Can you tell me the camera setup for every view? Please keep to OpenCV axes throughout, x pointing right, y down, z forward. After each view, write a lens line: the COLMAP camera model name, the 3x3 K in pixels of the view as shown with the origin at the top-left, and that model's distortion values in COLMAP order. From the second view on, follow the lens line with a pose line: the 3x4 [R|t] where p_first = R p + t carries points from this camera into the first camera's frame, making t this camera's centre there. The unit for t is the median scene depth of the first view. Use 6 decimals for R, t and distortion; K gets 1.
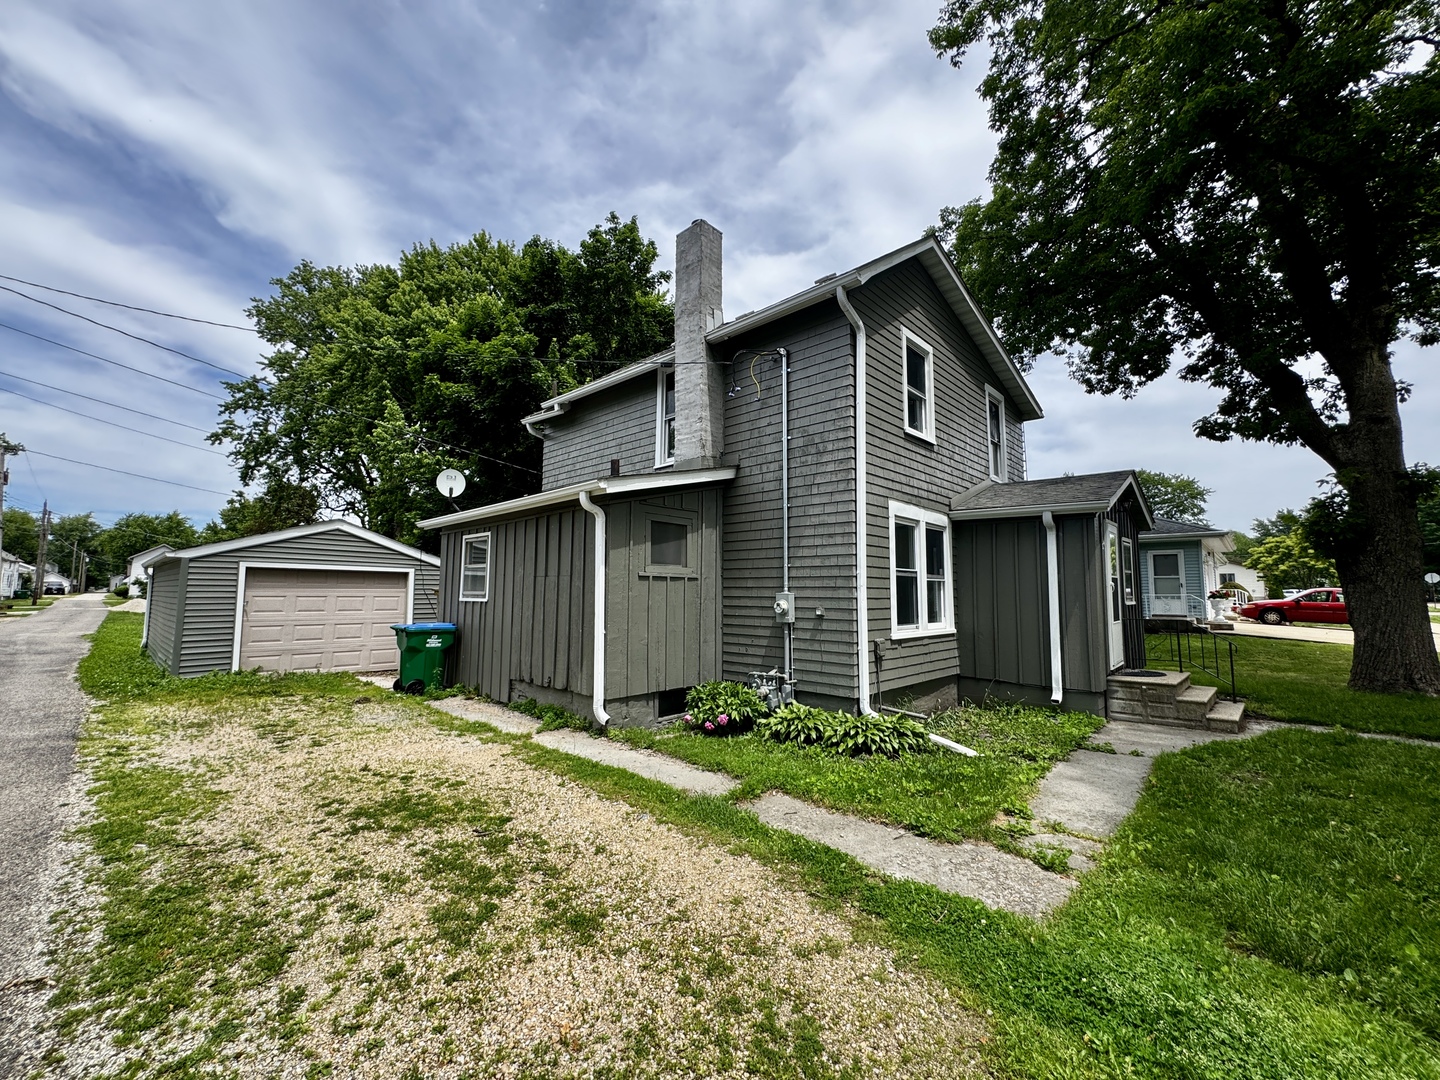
lens RADIAL K [[575.3, 0, 722.9], [0, 575.3, 545.1], [0, 0, 1]] dist [-0.005309, 0.001320]
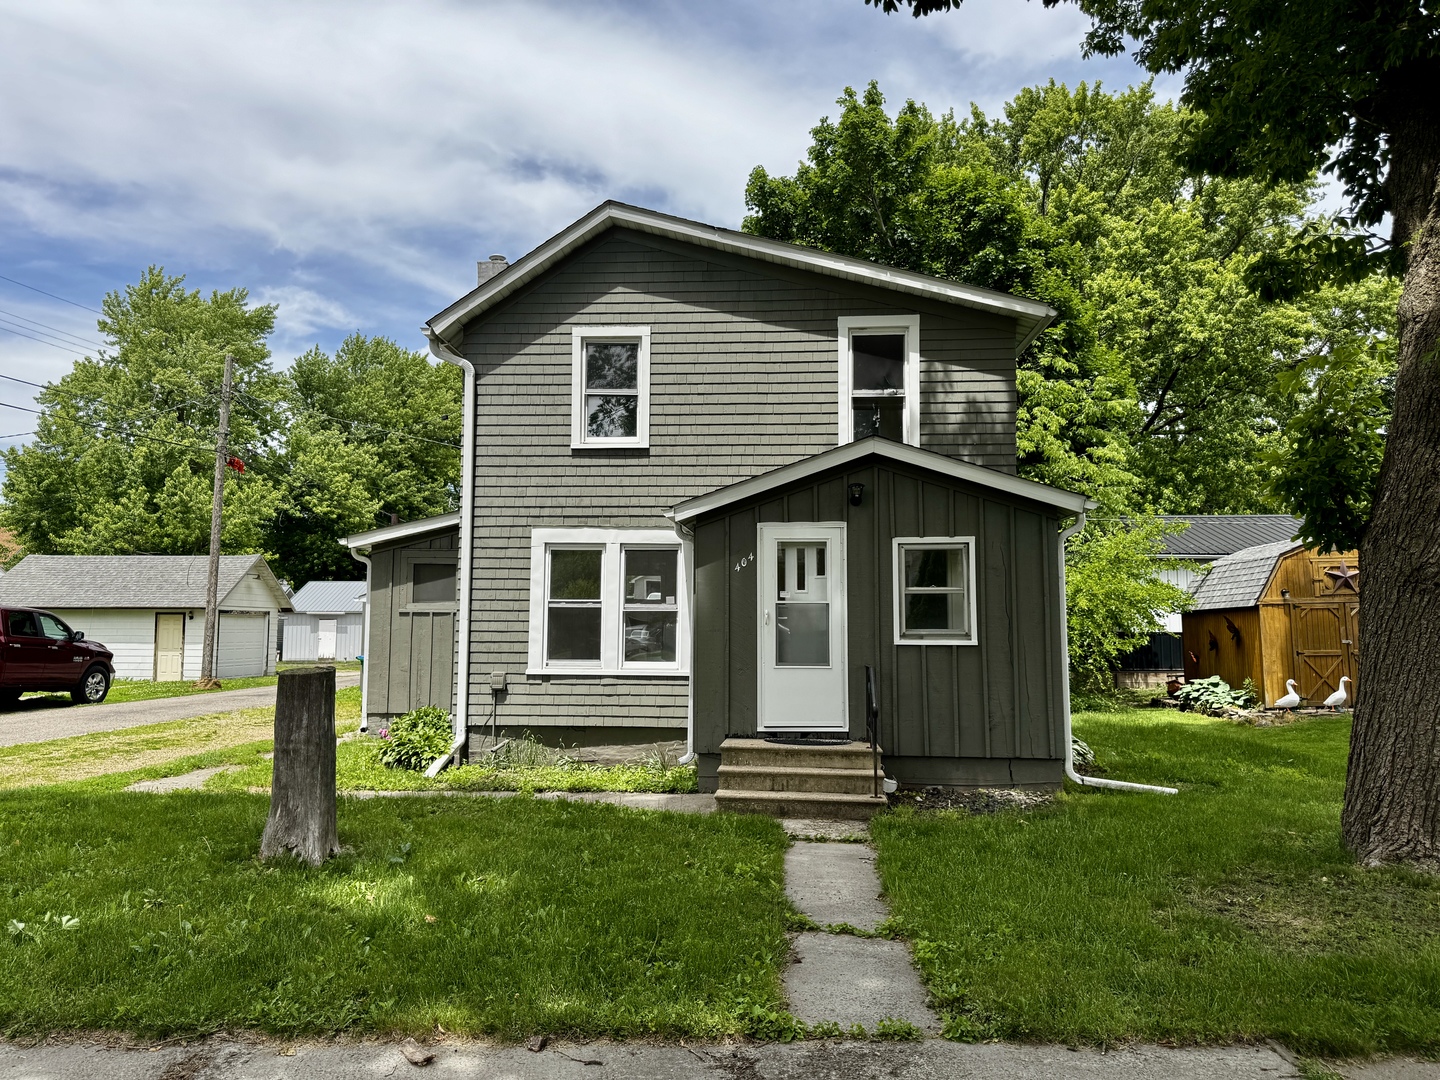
lens RADIAL K [[1003.8, 0, 722.5], [0, 1003.8, 549.0], [0, 0, 1]] dist [0.033913, -0.015707]
pose [[0.644271, -0.061561, -0.762316, 1.494150], [0.062264, 0.997668, -0.027944, 0.018960], [0.762258, -0.029461, 0.646602, 0.138733]]
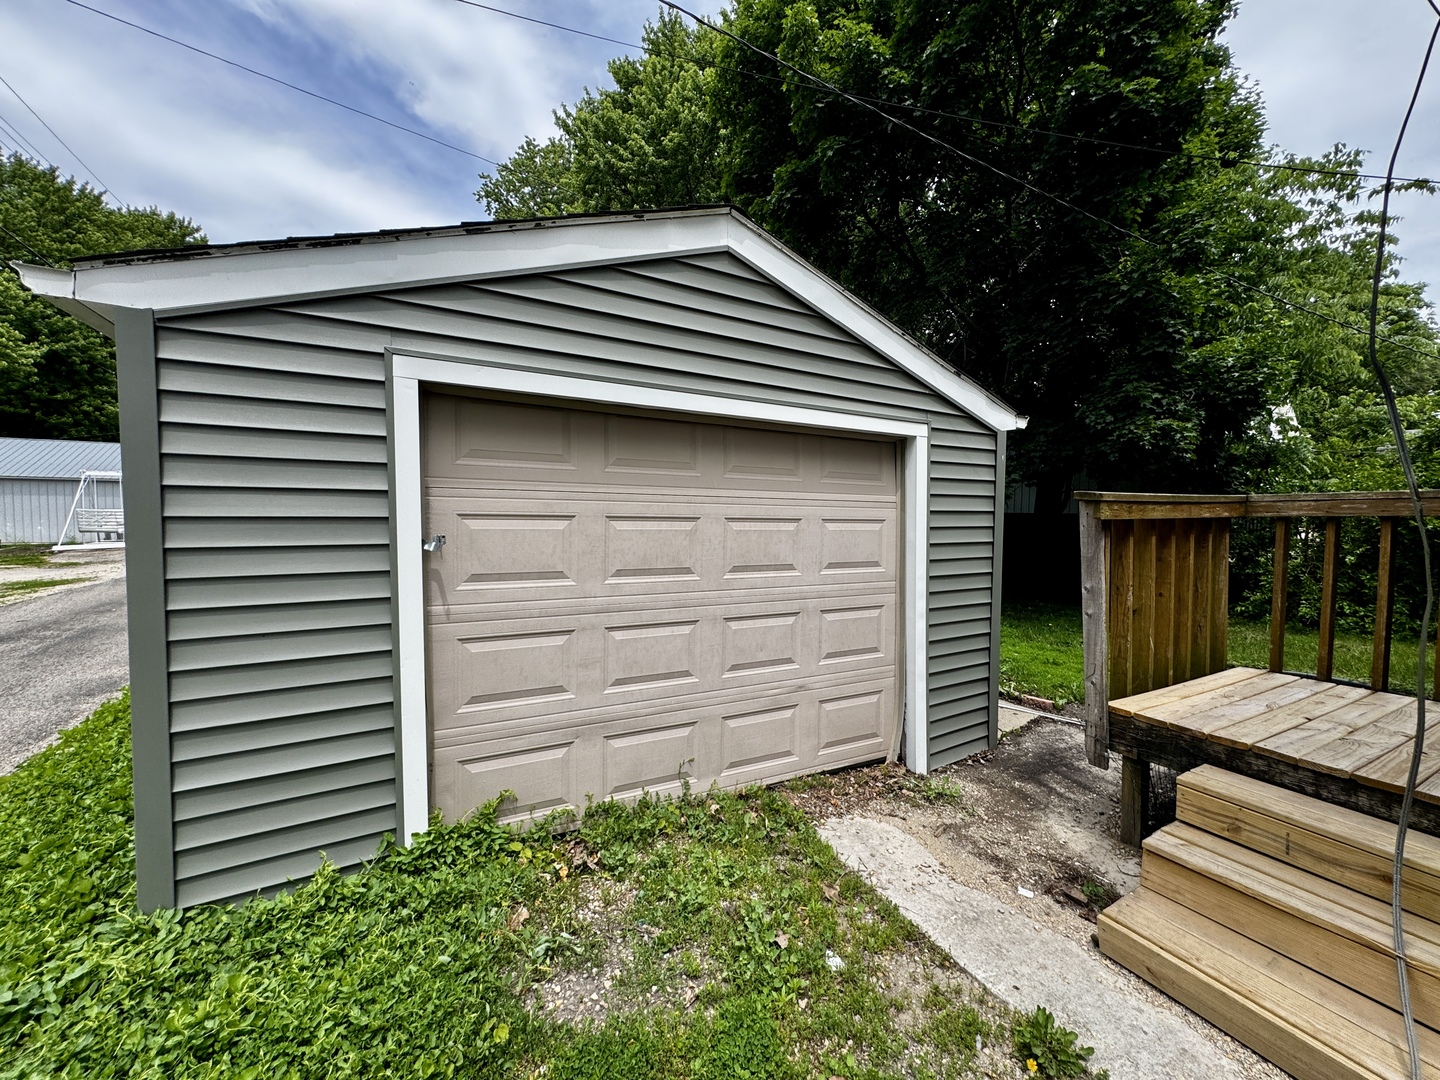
lens RADIAL K [[575.3, 0, 721.5], [0, 575.3, 533.0], [0, 0, 1]] dist [-0.005309, 0.001320]
pose [[0.947832, 0.022538, -0.317971, -0.755768], [0.016618, 0.992648, 0.119894, 0.082071], [0.318336, -0.118923, 0.940489, 0.954099]]
